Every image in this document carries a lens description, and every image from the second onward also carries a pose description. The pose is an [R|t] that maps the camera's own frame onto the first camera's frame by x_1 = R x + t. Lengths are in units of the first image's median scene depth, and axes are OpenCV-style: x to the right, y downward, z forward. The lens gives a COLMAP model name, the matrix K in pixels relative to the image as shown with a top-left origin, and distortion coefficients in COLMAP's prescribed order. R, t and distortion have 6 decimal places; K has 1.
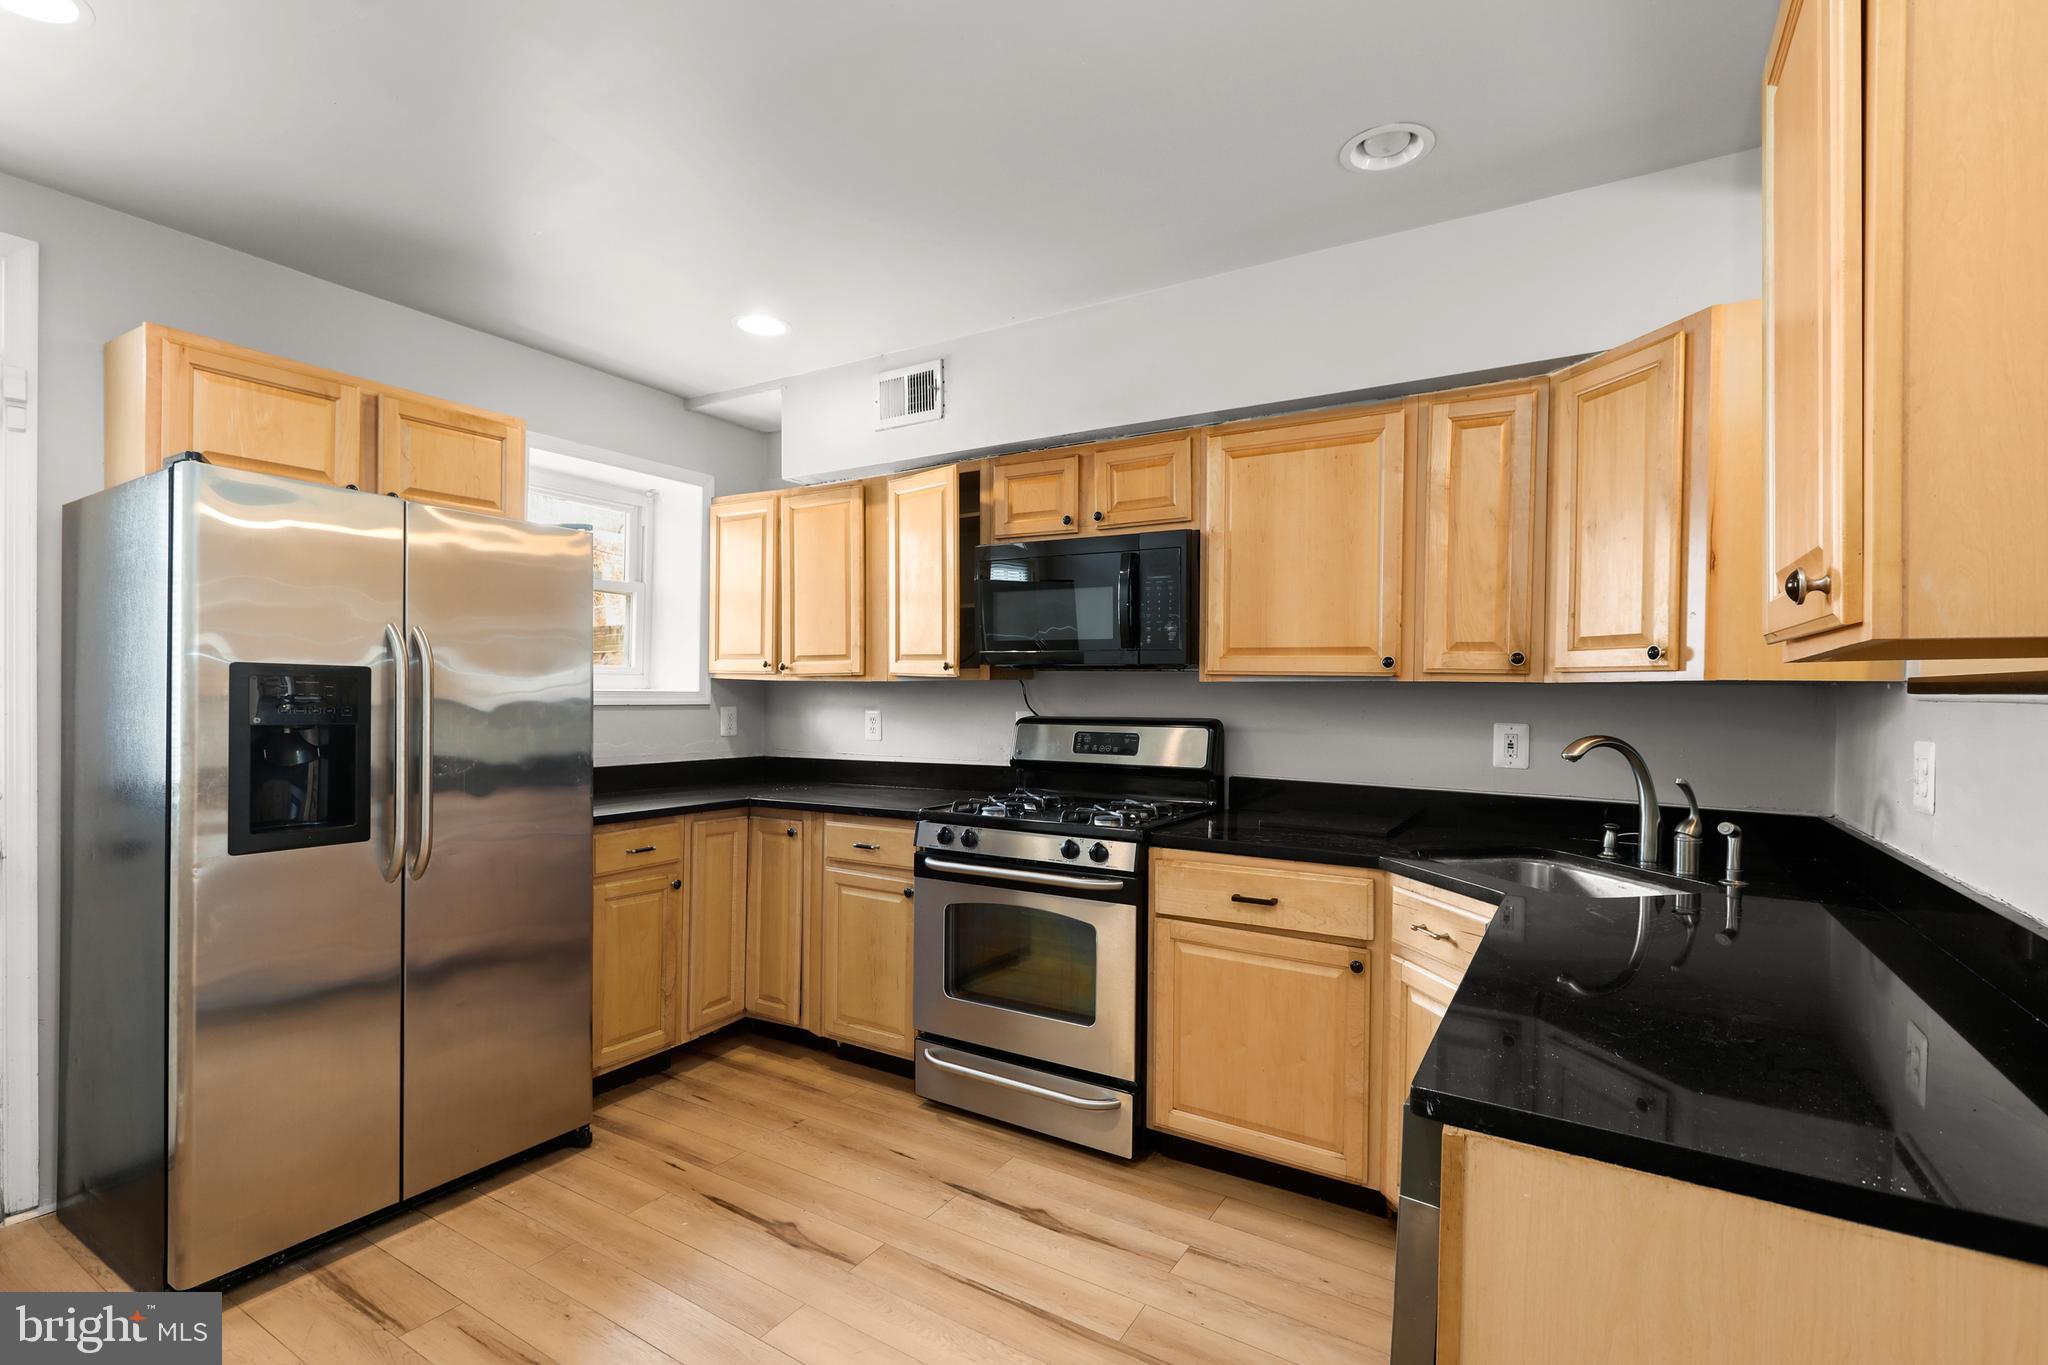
lens RADIAL K [[938.1, 0, 1029.7], [0, 938.1, 664.1], [0, 0, 1]] dist [-0.004107, 0.002002]
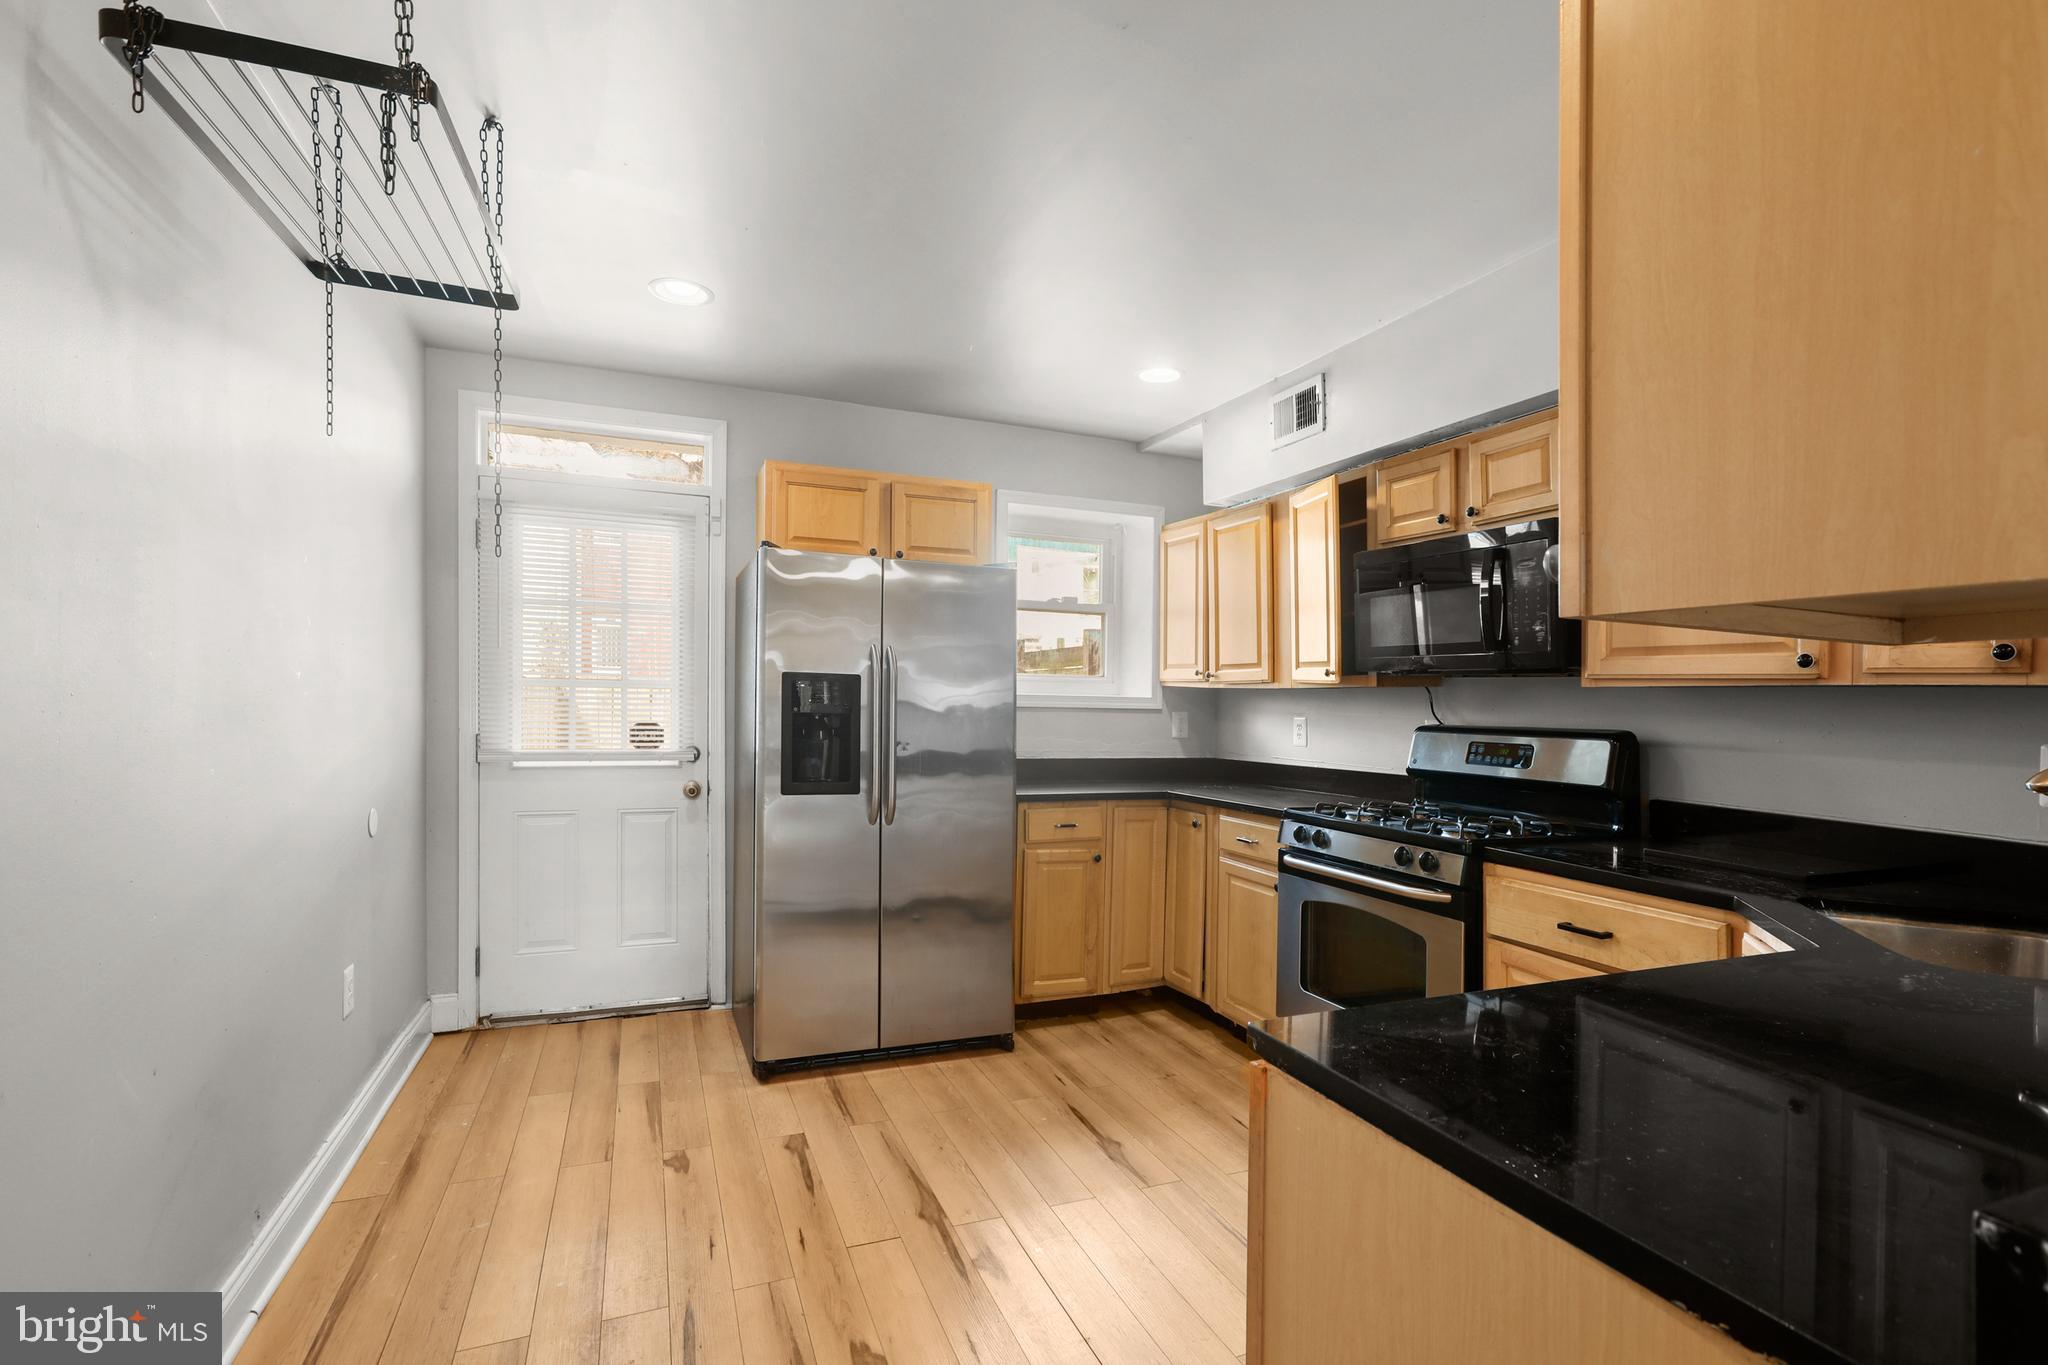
lens RADIAL K [[965.7, 0, 1029.0], [0, 965.7, 665.2], [0, 0, 1]] dist [-0.020224, 0.015469]
pose [[0.805082, -0.013128, -0.593019, 0.278205], [0.005016, 0.999870, -0.015324, 0.008850], [0.593143, 0.009363, 0.805043, -0.037233]]
